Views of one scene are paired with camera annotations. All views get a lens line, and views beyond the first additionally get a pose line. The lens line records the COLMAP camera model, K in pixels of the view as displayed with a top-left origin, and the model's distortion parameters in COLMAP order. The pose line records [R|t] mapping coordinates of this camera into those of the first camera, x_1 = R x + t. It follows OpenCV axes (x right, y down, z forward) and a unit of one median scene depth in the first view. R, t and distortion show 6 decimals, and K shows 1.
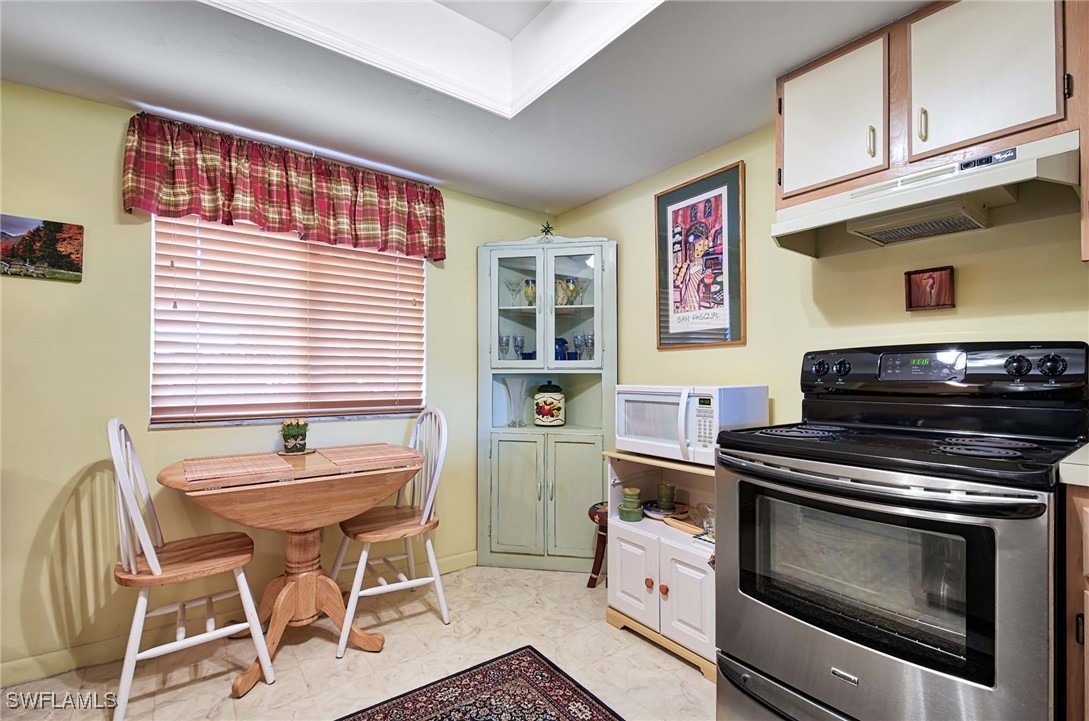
lens RADIAL K [[482.5, 0, 542.3], [0, 482.5, 368.1], [0, 0, 1]] dist [0.001176, 0.000080]
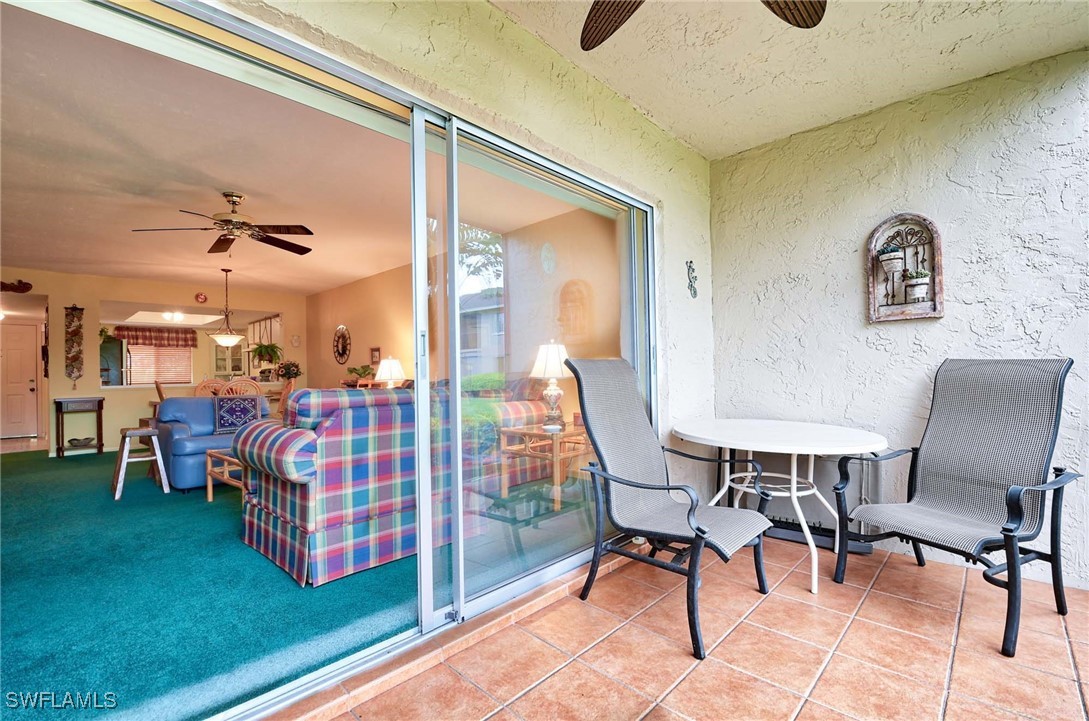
lens RADIAL K [[482.5, 0, 546.6], [0, 482.5, 364.4], [0, 0, 1]] dist [0.001176, 0.000080]
pose [[0.984421, -0.003184, 0.175801, 2.148886], [0.005221, 0.999924, -0.011128, -0.032090], [-0.175752, 0.011872, 0.984363, -3.791062]]
